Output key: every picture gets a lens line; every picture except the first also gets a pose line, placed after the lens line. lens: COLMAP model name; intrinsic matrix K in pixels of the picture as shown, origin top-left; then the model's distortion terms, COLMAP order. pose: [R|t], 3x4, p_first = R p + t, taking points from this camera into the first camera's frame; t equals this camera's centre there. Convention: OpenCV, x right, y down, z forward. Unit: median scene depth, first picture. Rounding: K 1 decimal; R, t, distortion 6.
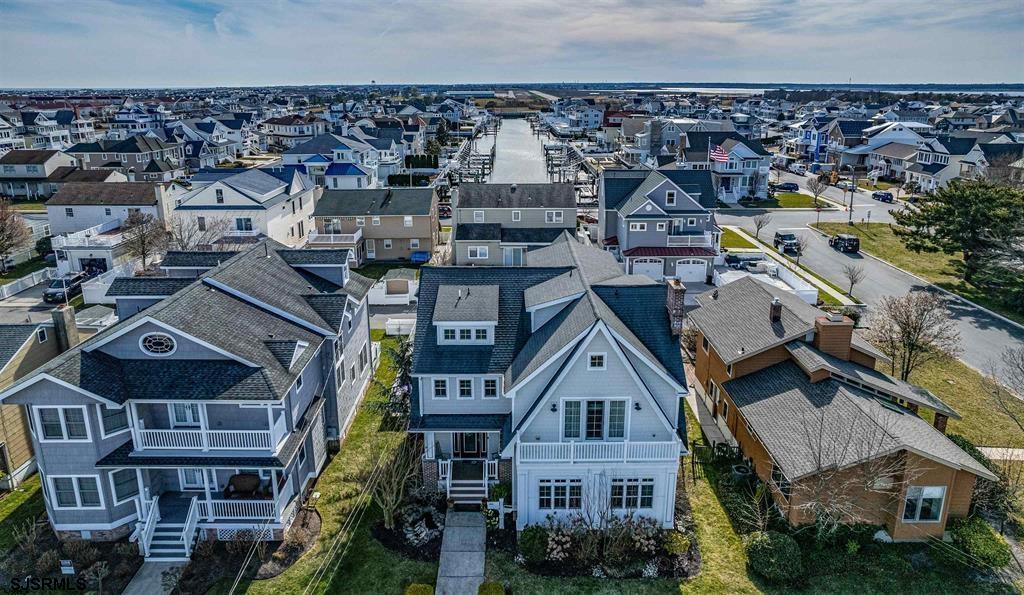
lens RADIAL K [[650.6, 0, 526.2], [0, 650.6, 246.6], [0, 0, 1]] dist [-0.041168, 0.015367]
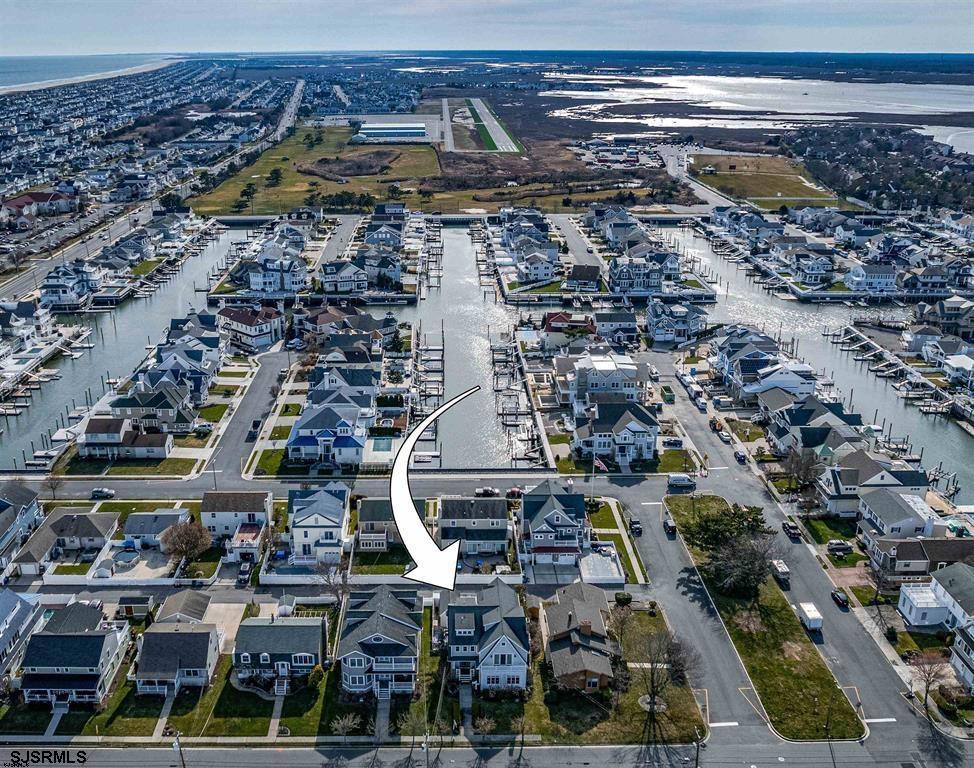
lens RADIAL K [[961.9, 0, 483.4], [0, 961.9, 387.7], [0, 0, 1]] dist [-0.049592, 0.000000]
pose [[0.999794, 0.003080, 0.020073, -0.104131], [-0.005112, 0.994774, 0.101973, -1.643089], [-0.019654, -0.102054, 0.994585, -3.815750]]
